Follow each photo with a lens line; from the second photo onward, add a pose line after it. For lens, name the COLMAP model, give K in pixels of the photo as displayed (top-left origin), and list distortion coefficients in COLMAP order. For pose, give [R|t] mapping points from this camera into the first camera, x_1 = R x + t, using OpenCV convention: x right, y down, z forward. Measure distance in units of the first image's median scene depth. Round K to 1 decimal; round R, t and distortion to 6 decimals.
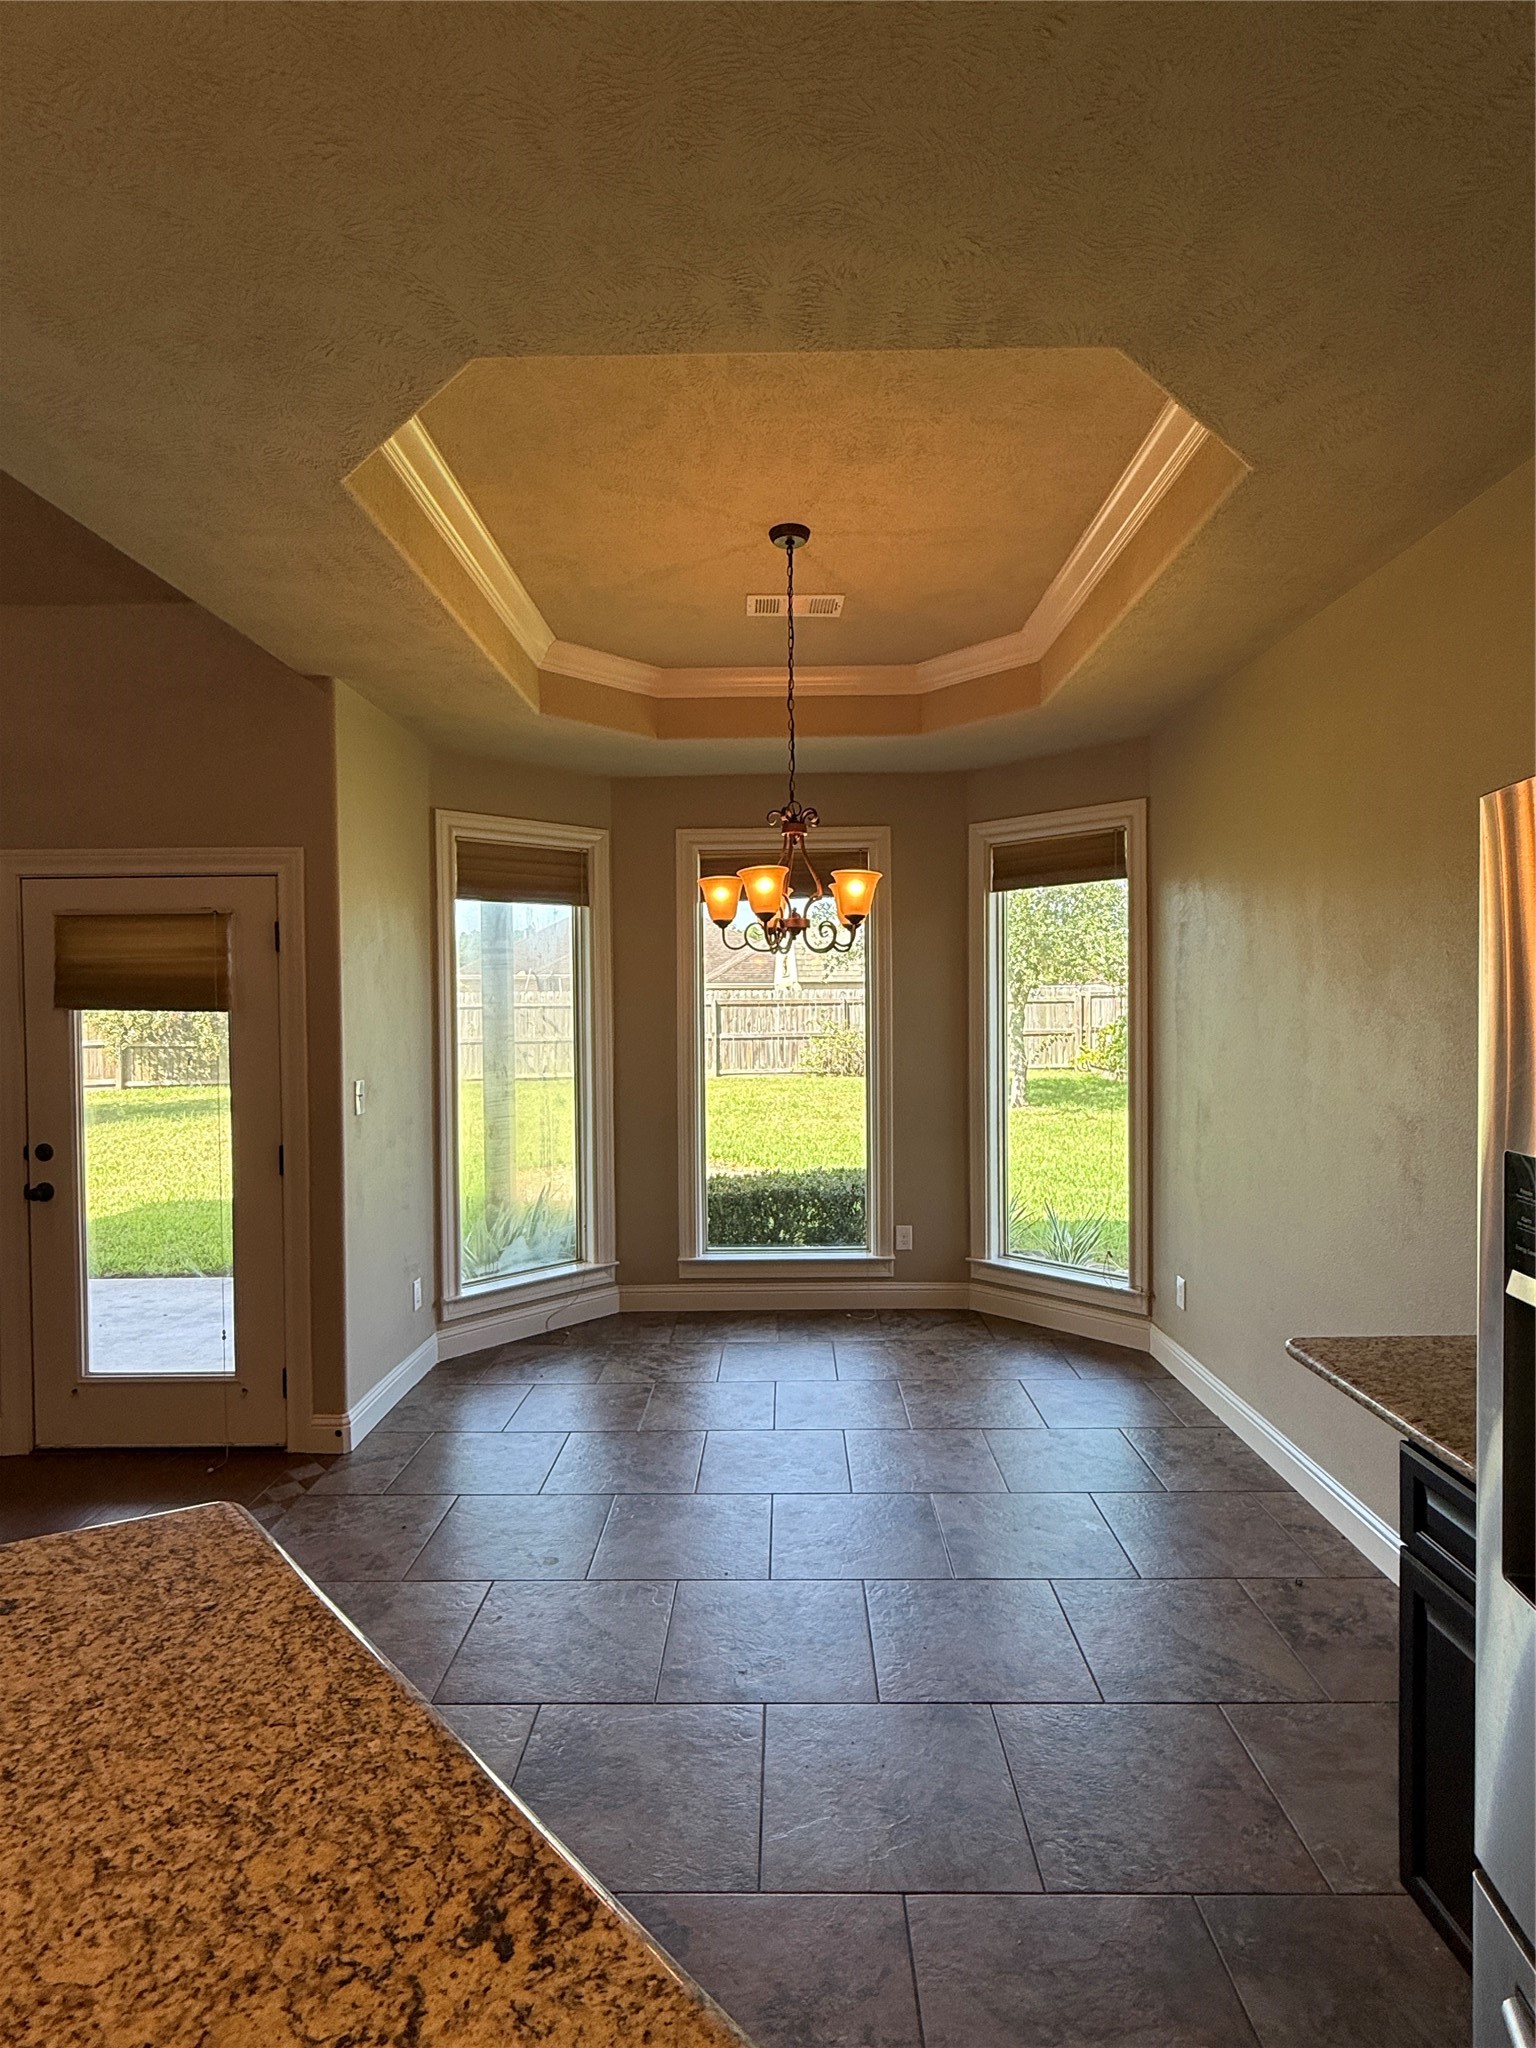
lens RADIAL K [[1043.6, 0, 775.9], [0, 1043.6, 1032.3], [0, 0, 1]] dist [0.004280, 0.000252]
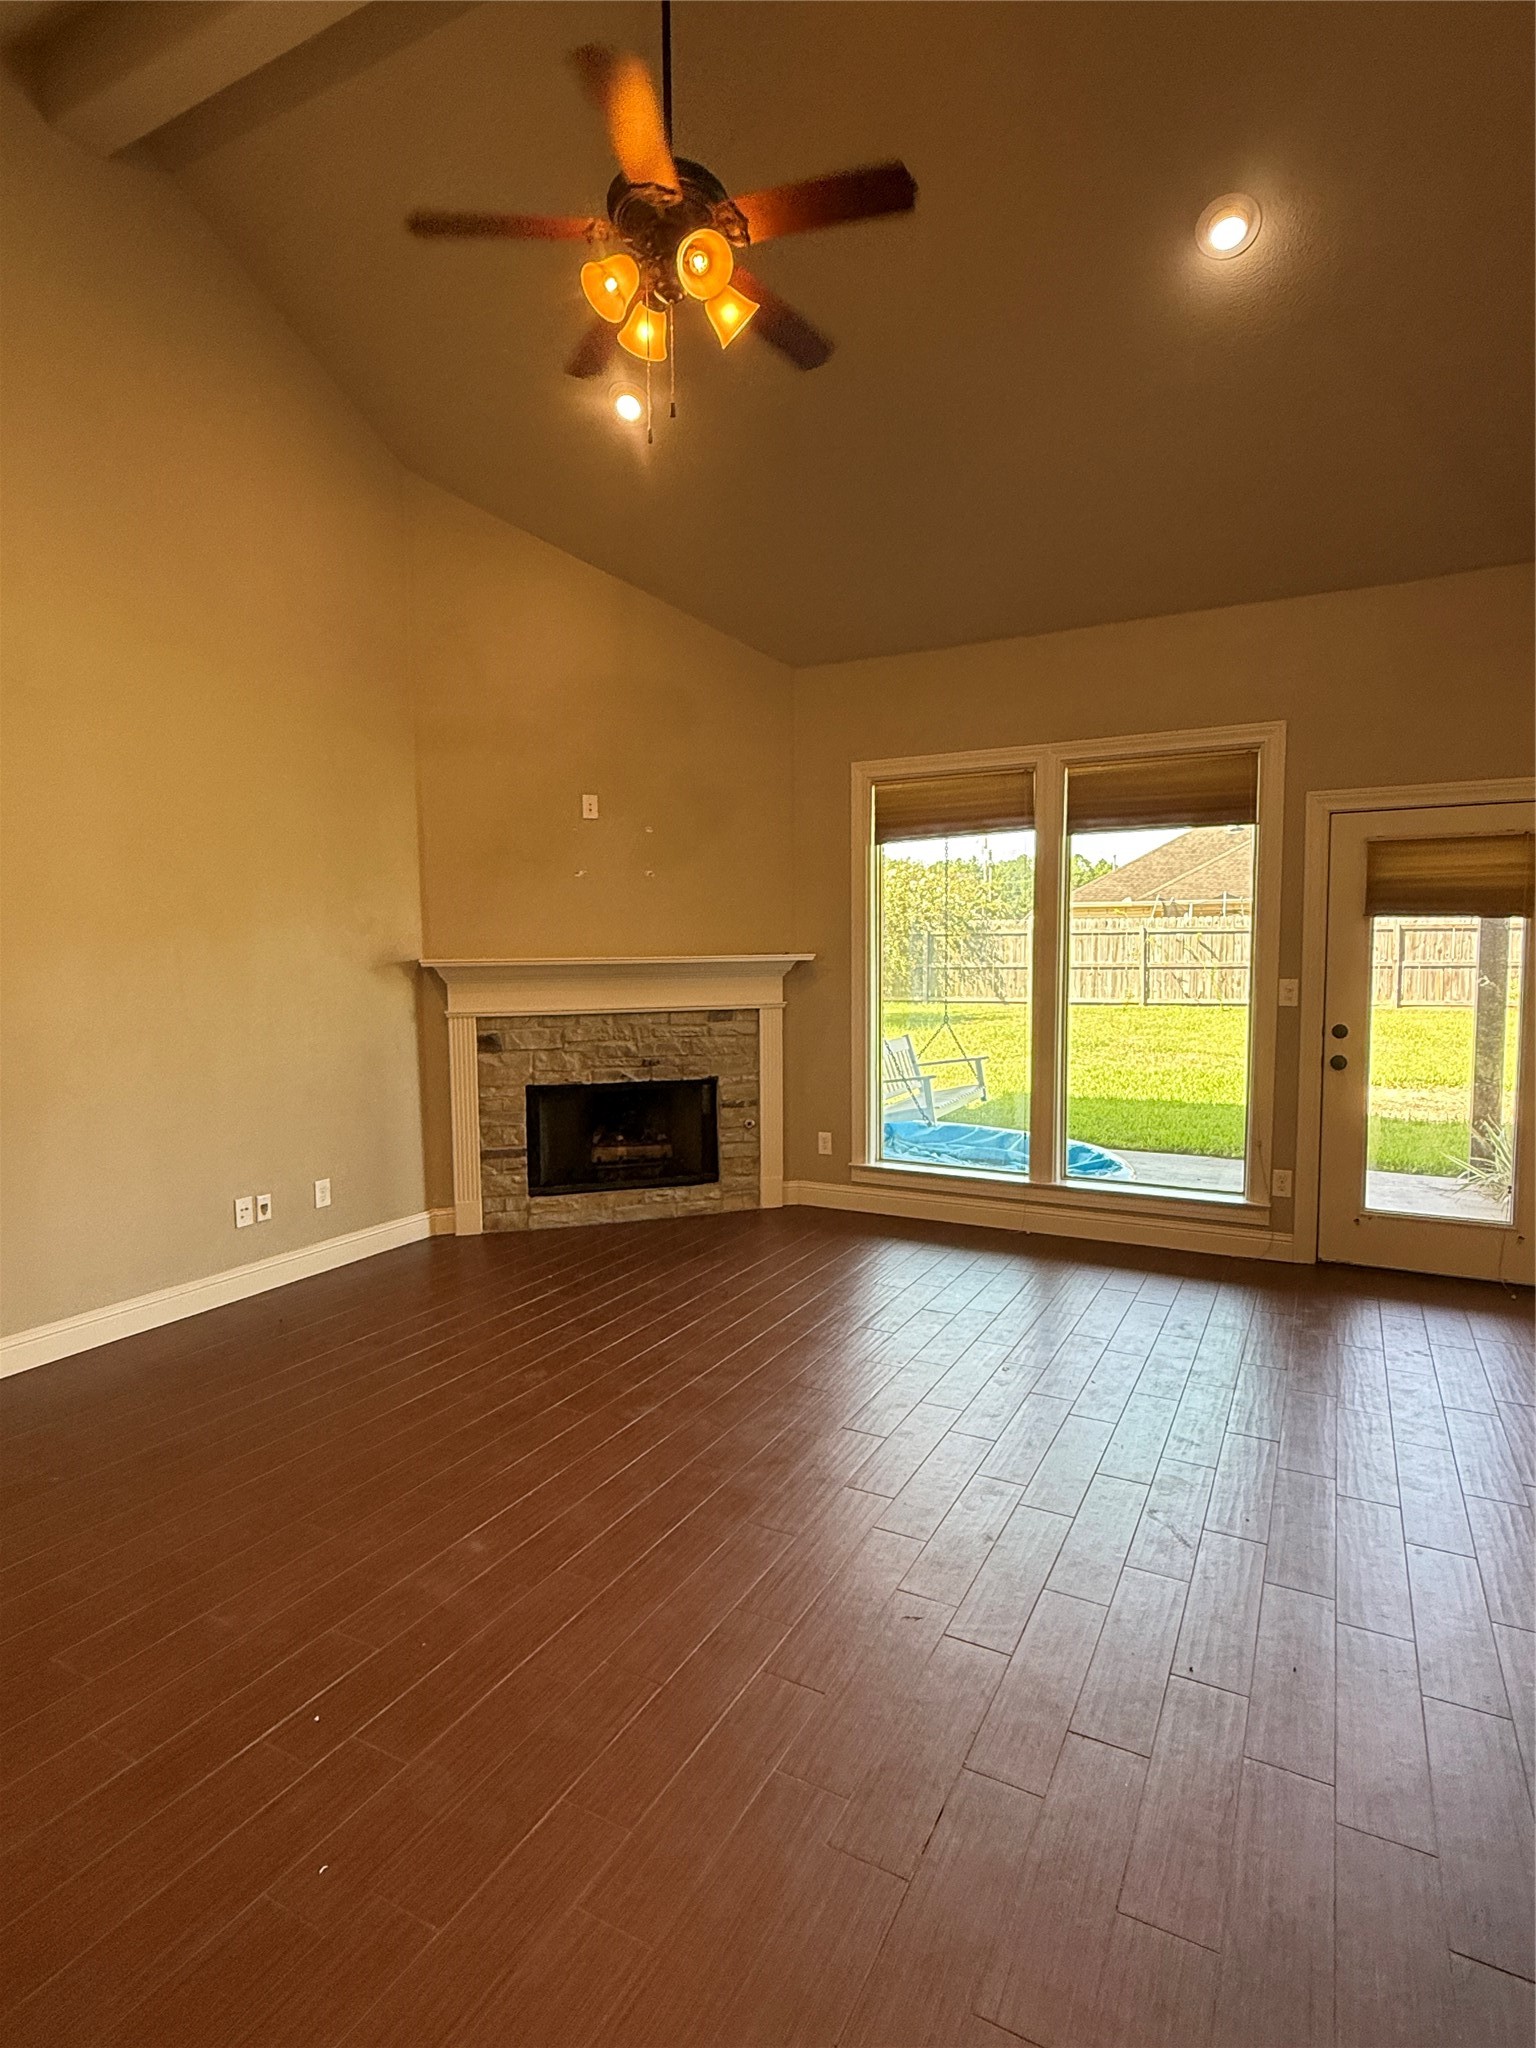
lens RADIAL K [[1043.6, 0, 766.7], [0, 1043.6, 1022.8], [0, 0, 1]] dist [0.004280, 0.000252]
pose [[0.885590, 0.035730, -0.463092, -0.592160], [-0.009145, 0.998185, 0.059526, 0.029084], [0.464378, -0.048481, 0.884309, -0.358248]]
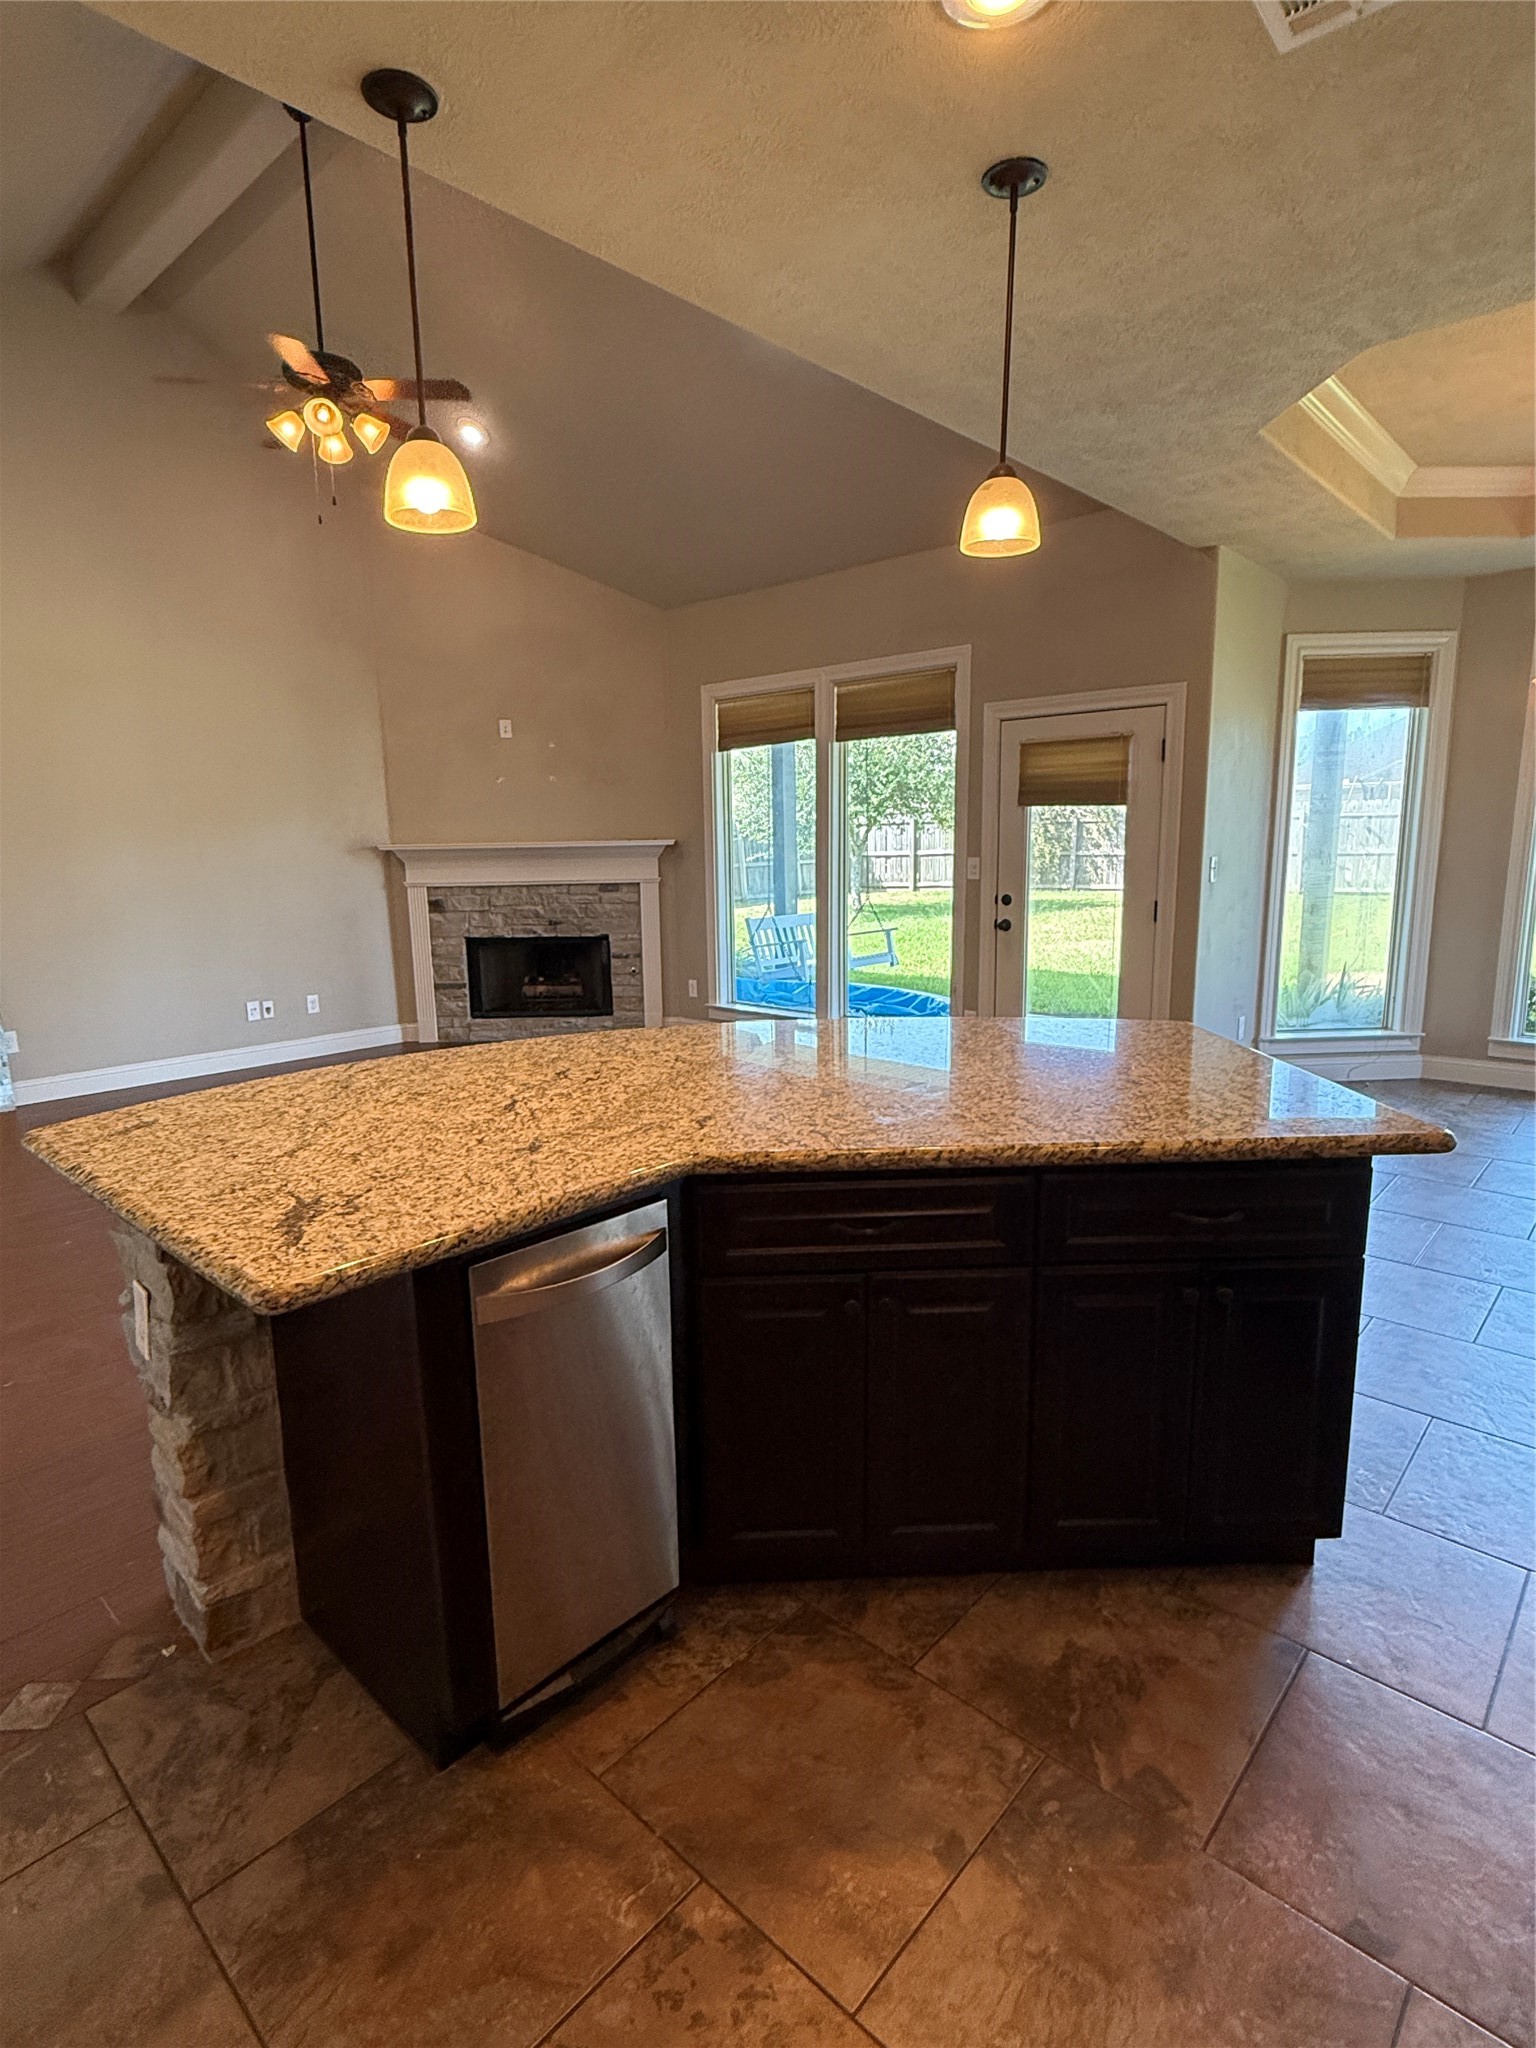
lens RADIAL K [[1043.6, 0, 767.0], [0, 1043.6, 1017.5], [0, 0, 1]] dist [0.004280, 0.000252]
pose [[0.742971, 0.111271, -0.660010, 0.072718], [-0.006136, 0.987175, 0.159521, 0.033608], [0.669296, -0.114469, 0.734125, -0.337473]]
